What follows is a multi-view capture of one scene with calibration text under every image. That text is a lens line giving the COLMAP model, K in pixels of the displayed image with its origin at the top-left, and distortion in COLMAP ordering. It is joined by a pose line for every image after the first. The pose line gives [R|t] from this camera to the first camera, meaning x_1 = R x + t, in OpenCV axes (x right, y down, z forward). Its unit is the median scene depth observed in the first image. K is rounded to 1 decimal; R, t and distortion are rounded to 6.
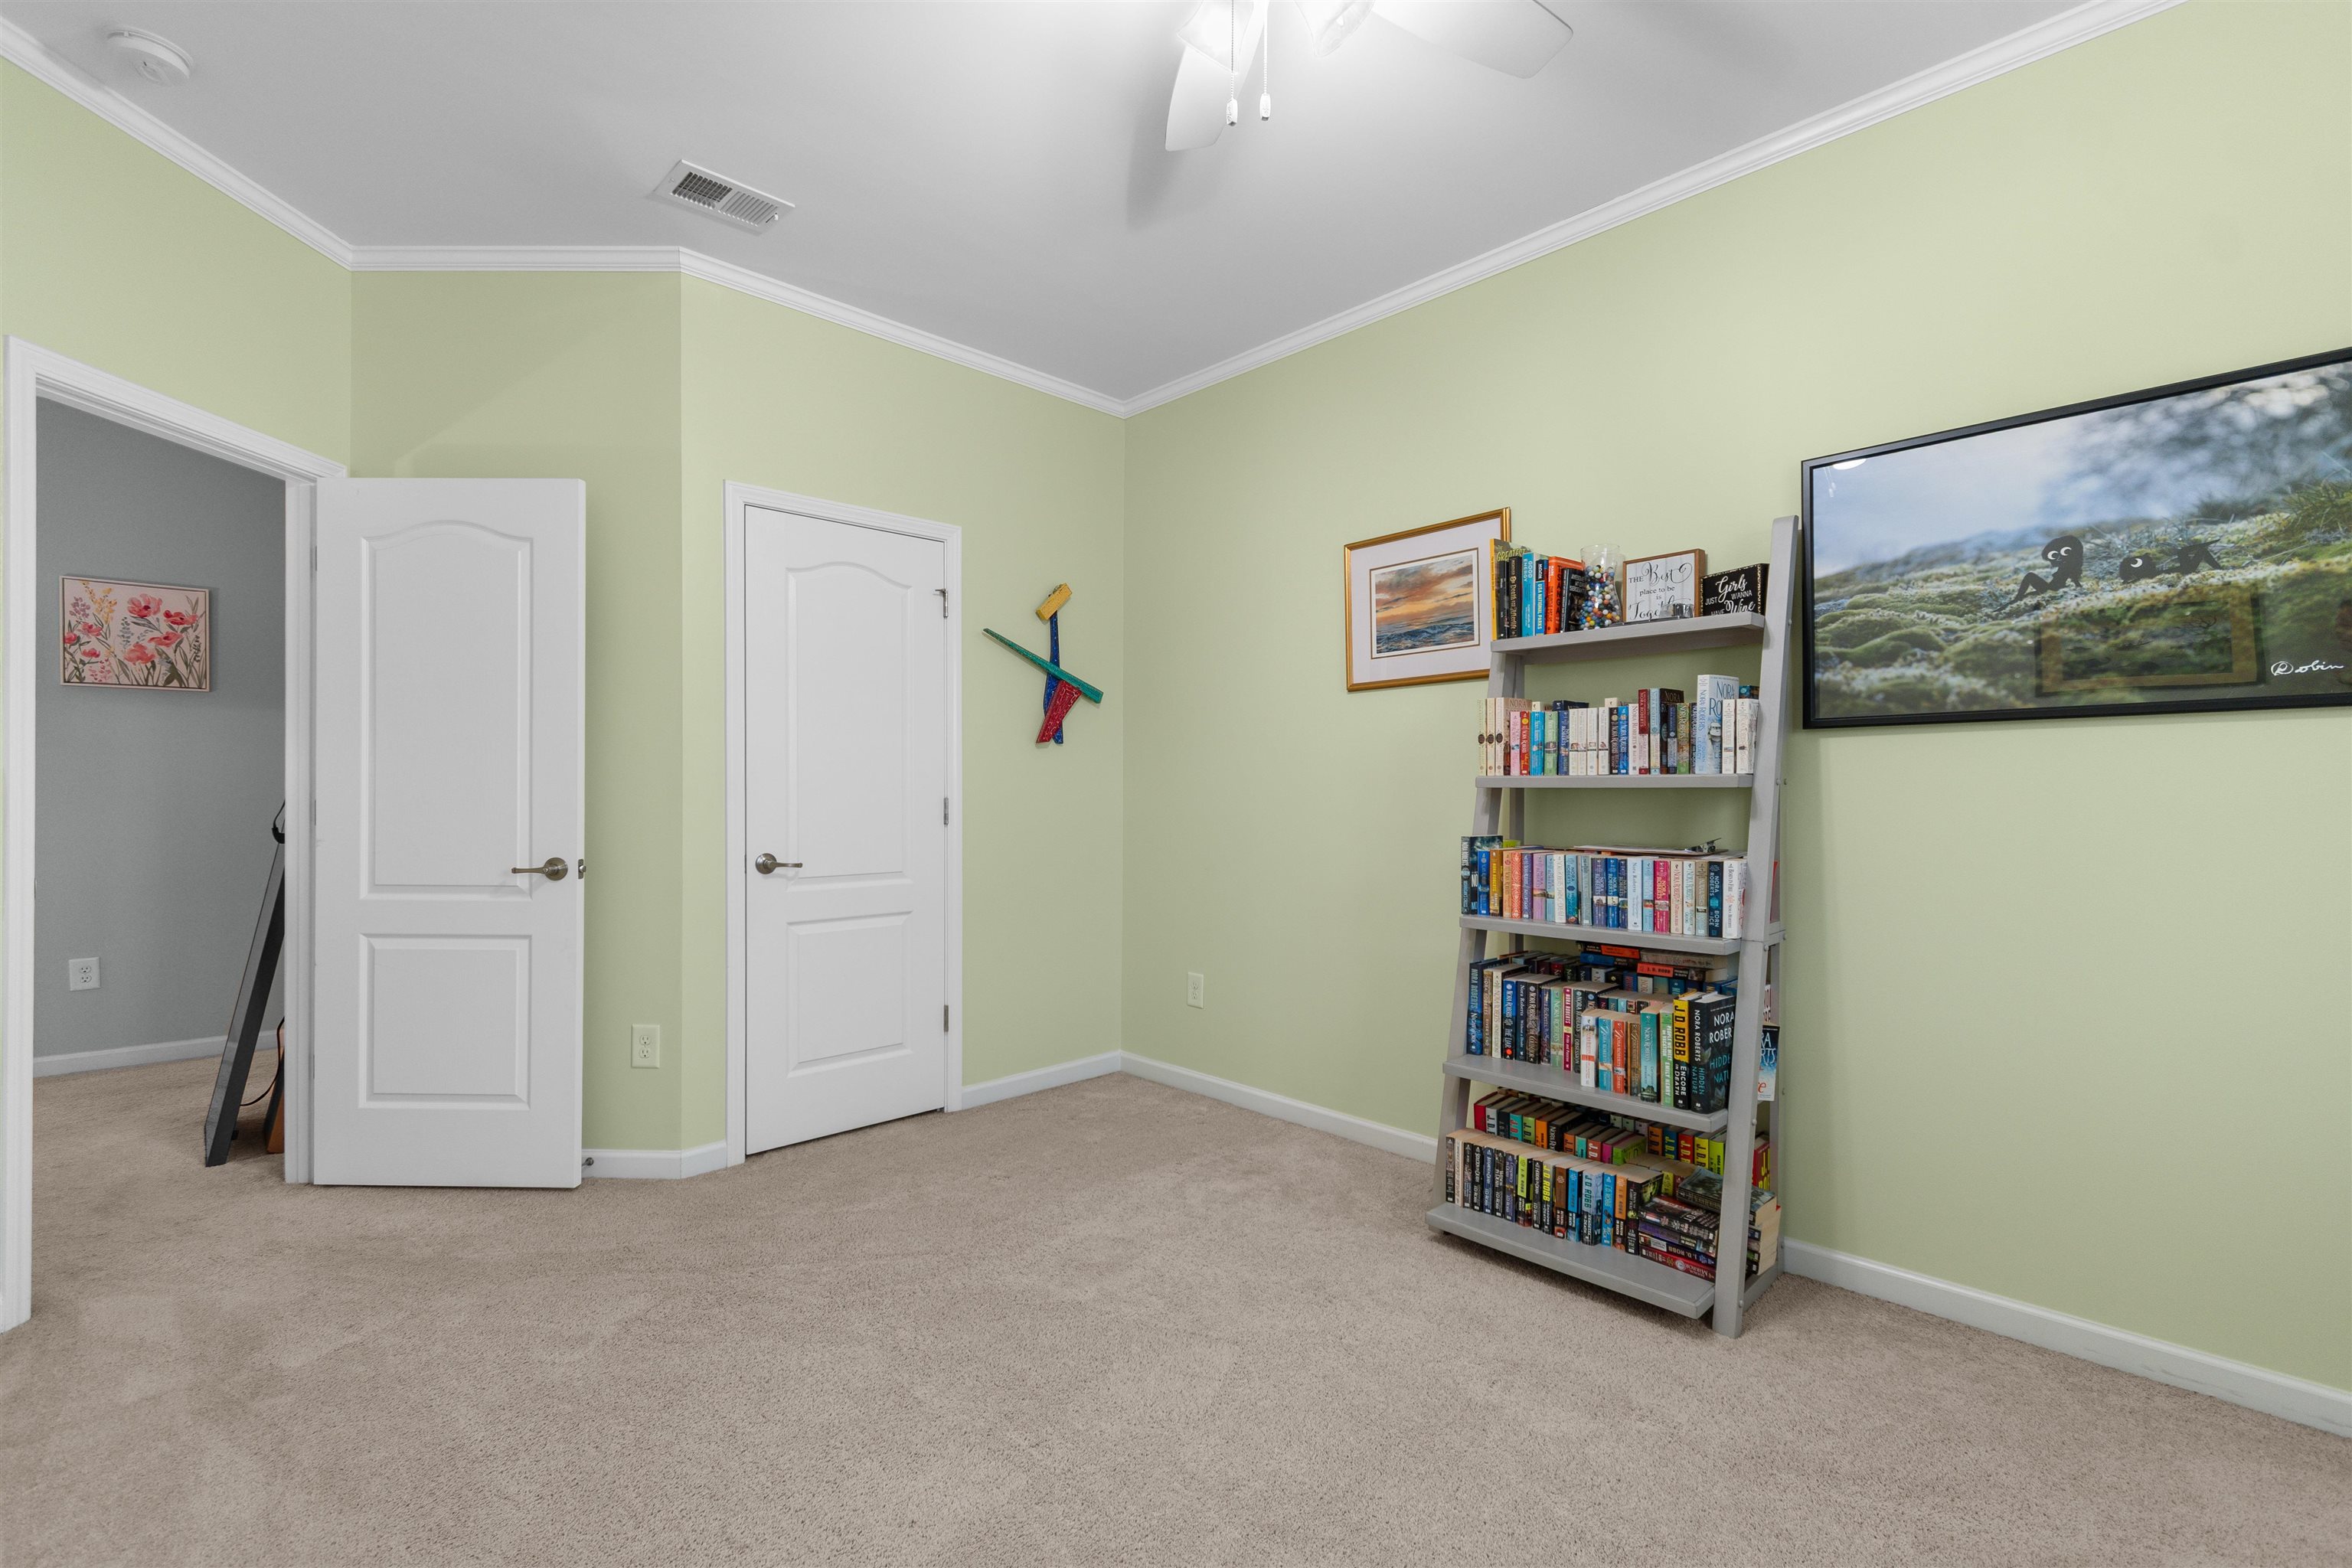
lens RADIAL K [[1032.3, 0, 1184.8], [0, 1032.3, 782.7], [0, 0, 1]] dist [0.005062, -0.001540]
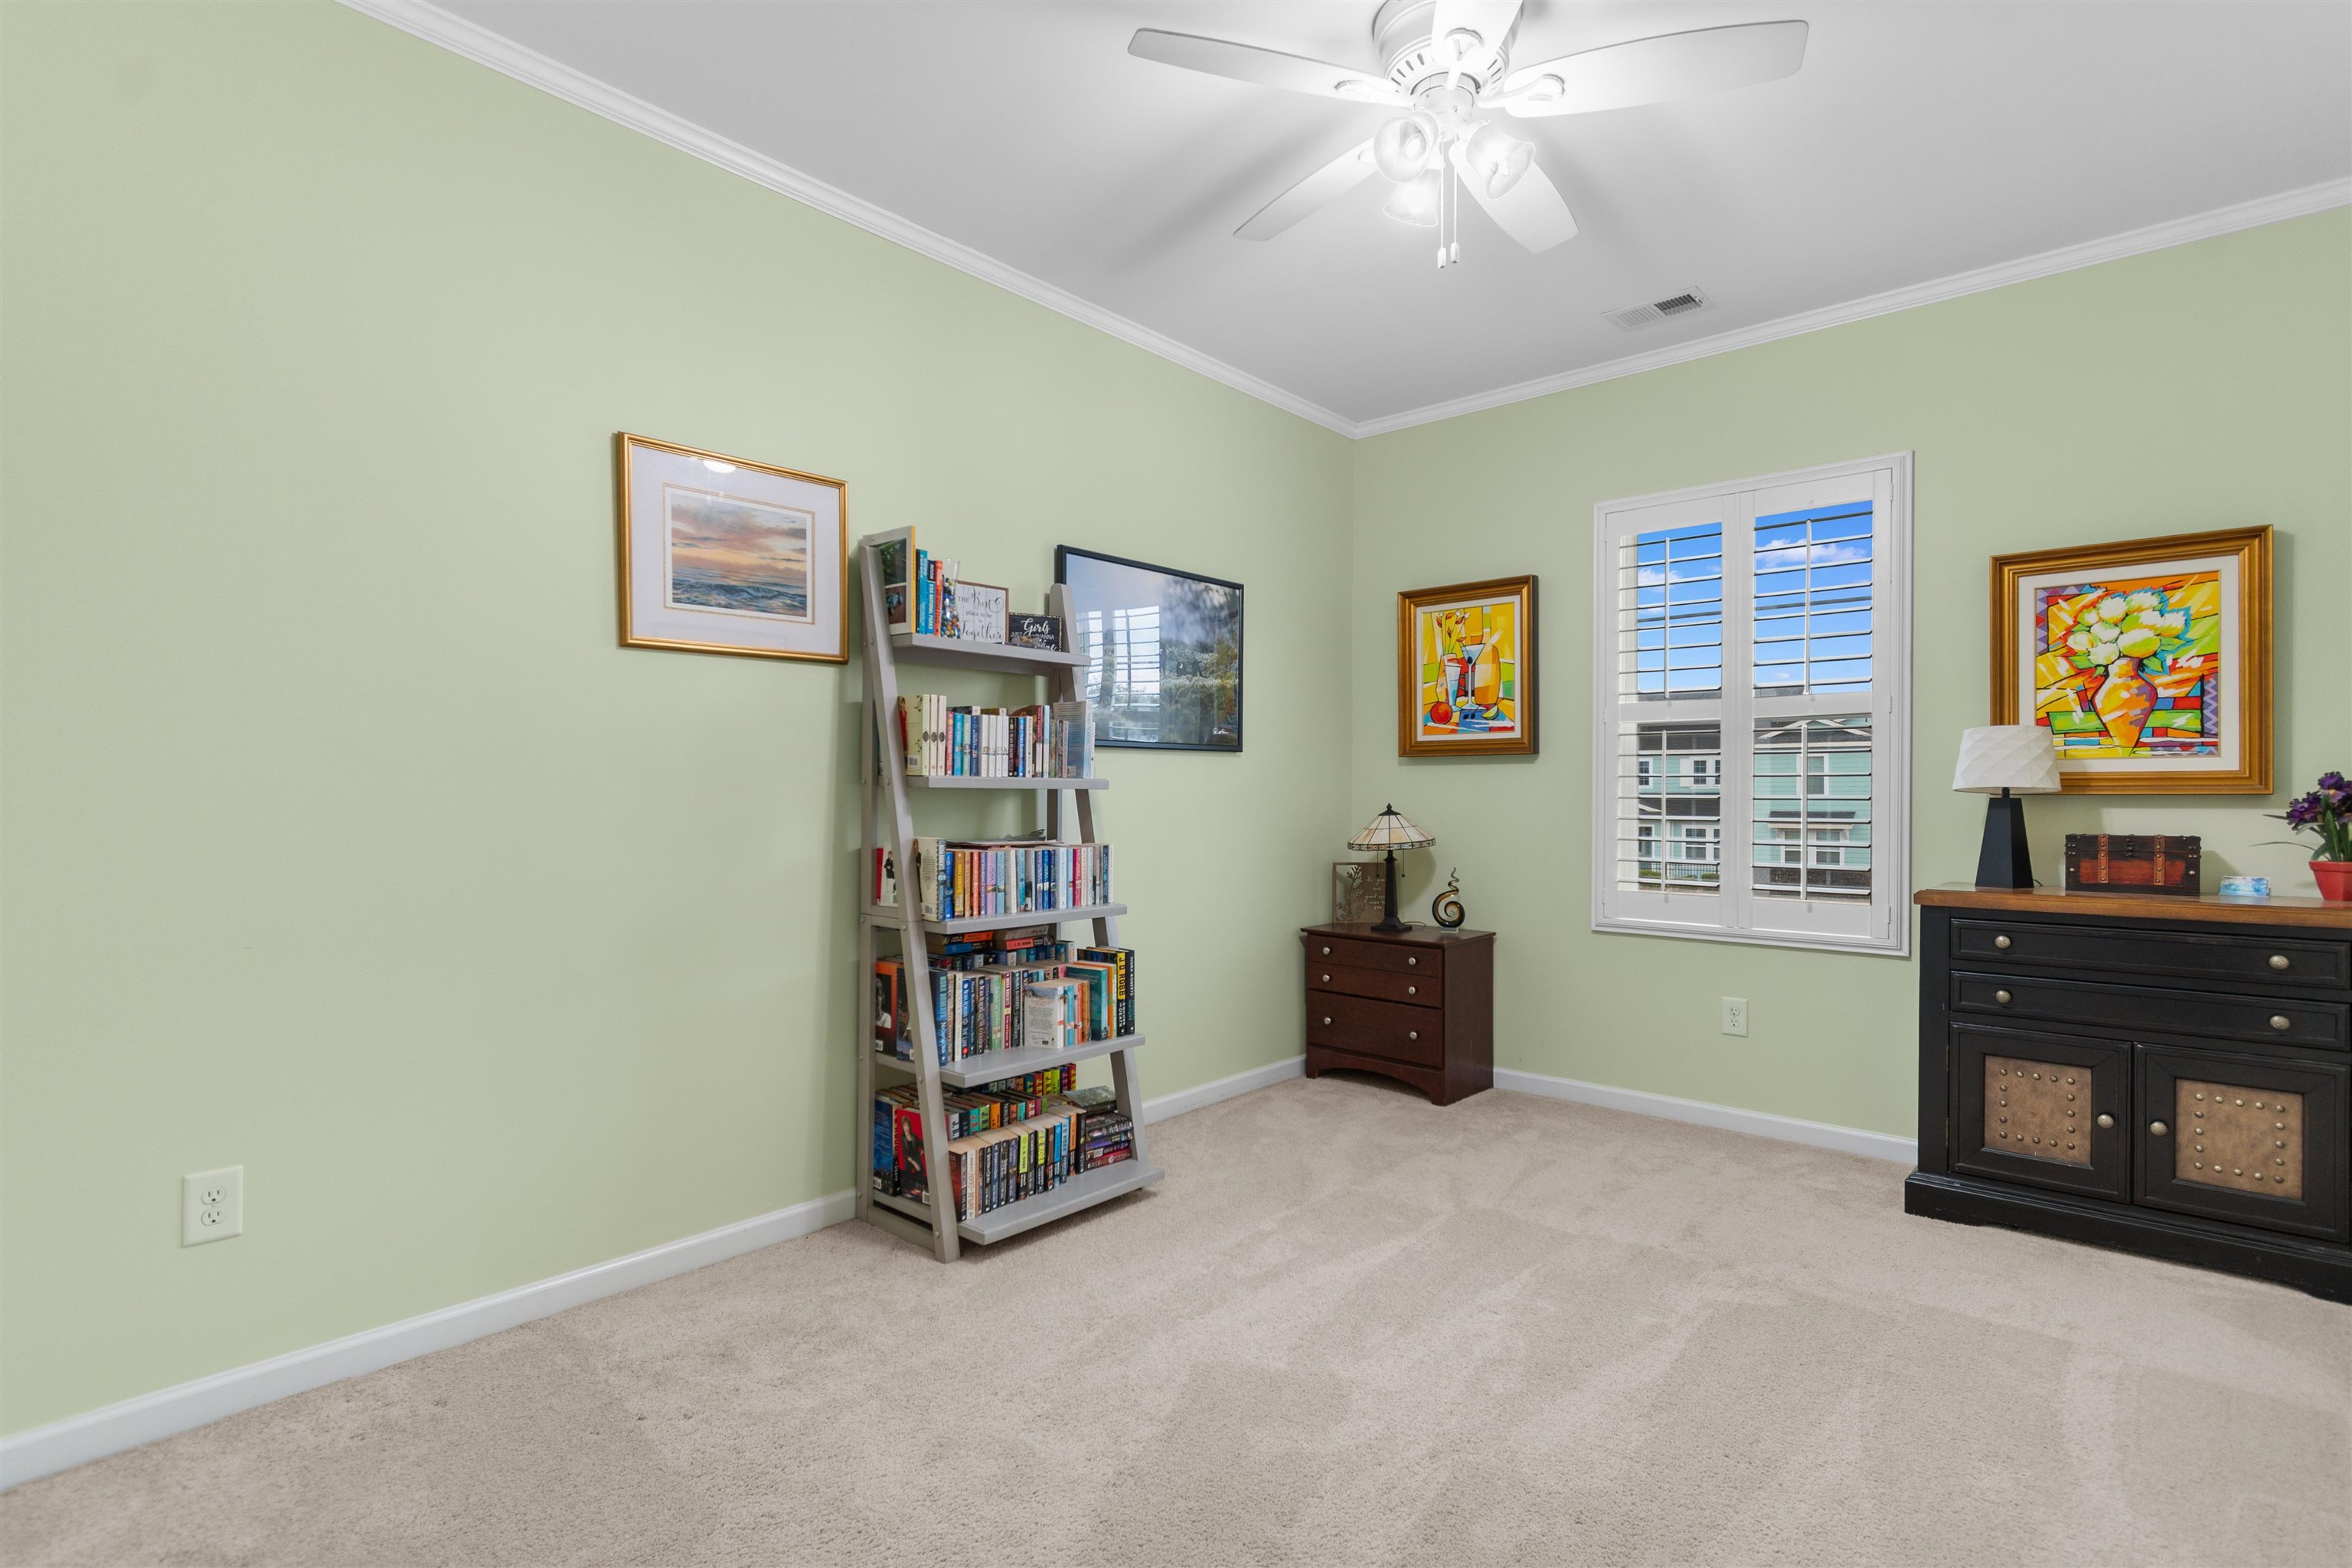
lens RADIAL K [[1086.5, 0, 1183.9], [0, 1086.5, 797.5], [0, 0, 1]] dist [0.000165, 0.000124]
pose [[-0.056193, -0.003506, 0.998414, -0.775822], [-0.009519, 0.999950, 0.002975, 0.009420], [-0.998375, -0.009337, -0.056224, 0.876225]]
